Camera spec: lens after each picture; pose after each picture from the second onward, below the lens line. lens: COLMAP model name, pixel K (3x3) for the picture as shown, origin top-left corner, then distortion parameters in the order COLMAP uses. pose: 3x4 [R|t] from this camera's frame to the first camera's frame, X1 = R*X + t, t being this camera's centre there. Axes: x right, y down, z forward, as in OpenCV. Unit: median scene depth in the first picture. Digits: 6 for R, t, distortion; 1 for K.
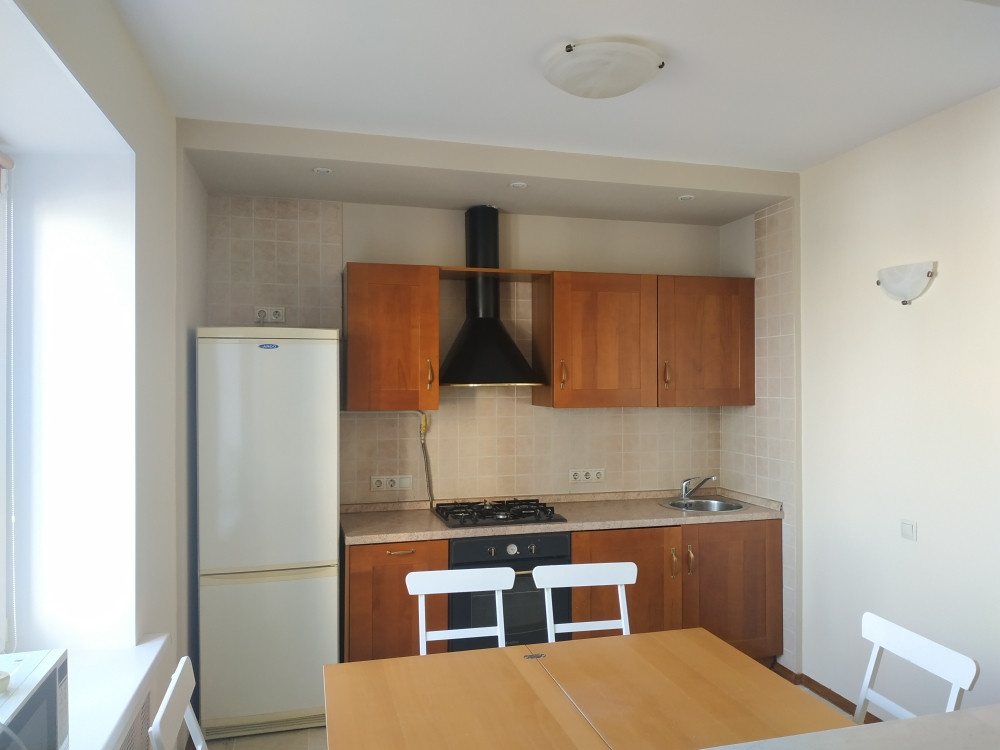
lens RADIAL K [[717.9, 0, 500.0], [0, 717.9, 375.0], [0, 0, 1]] dist [0.000017, -0.000529]
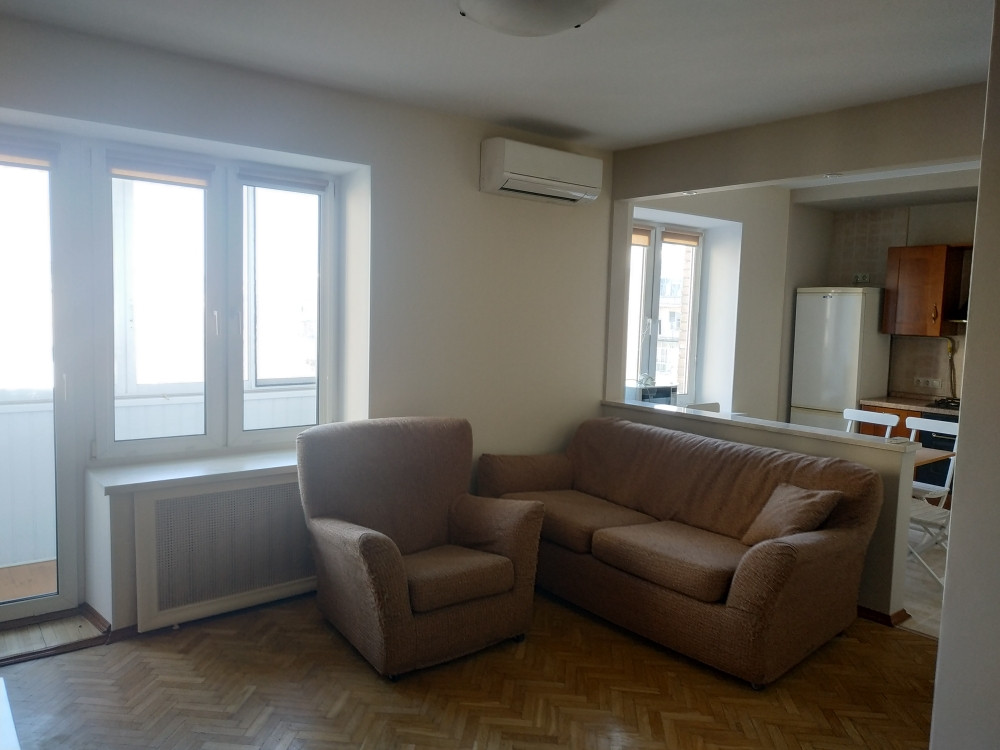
lens RADIAL K [[717.9, 0, 500.0], [0, 717.9, 375.0], [0, 0, 1]] dist [0.000017, -0.000529]
pose [[0.406283, 0.097093, -0.908574, 0.936173], [-0.023735, 0.995124, 0.095729, 0.004687], [0.913439, -0.017328, 0.406607, -0.522304]]
